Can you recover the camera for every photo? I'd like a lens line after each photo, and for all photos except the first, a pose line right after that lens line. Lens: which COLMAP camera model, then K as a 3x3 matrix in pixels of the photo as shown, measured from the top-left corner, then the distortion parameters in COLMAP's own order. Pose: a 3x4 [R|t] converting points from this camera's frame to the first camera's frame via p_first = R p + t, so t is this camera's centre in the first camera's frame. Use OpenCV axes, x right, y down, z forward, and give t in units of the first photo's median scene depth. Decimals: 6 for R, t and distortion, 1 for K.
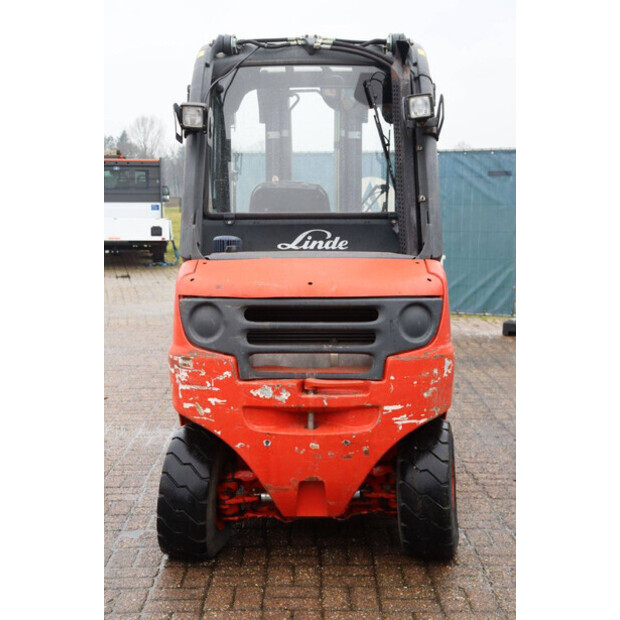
lens RADIAL K [[1006.5, 0, 309.3], [0, 1006.5, 317.9], [0, 0, 1]] dist [0.121495, 0.016539]
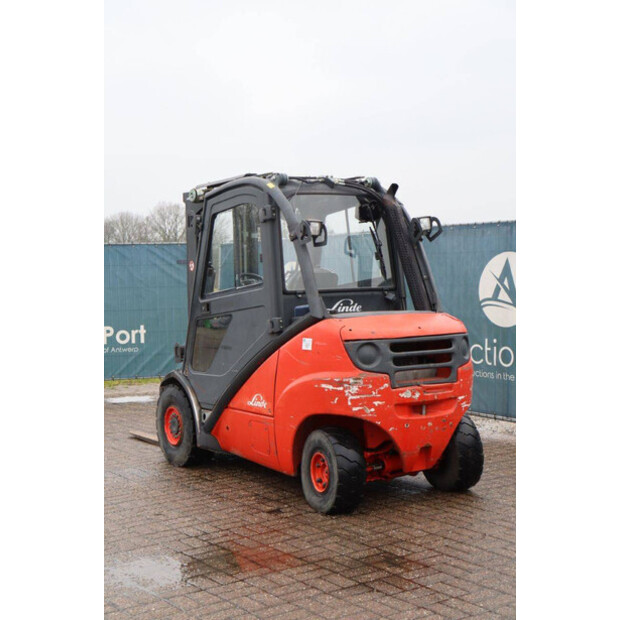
lens RADIAL K [[1026.5, 0, 310.0], [0, 1026.5, 310.0], [0, 0, 1]] dist [0.067266, 0.043838]
pose [[0.817229, -0.036012, 0.575187, -1.113954], [0.089433, 0.993880, -0.064842, 0.030747], [-0.569332, 0.104431, 0.815448, -0.294210]]
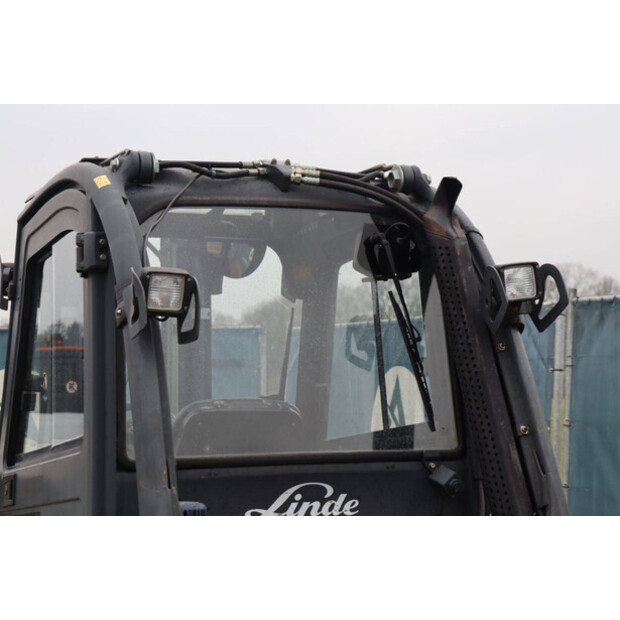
lens RADIAL K [[1473.3, 0, 310.0], [0, 1473.3, 310.0], [0, 0, 1]] dist [0.438563, 0.068505]
pose [[0.918275, 0.011539, 0.395774, -0.391549], [0.054563, 0.986351, -0.155355, -0.062803], [-0.392165, 0.164254, 0.905112, 0.251587]]
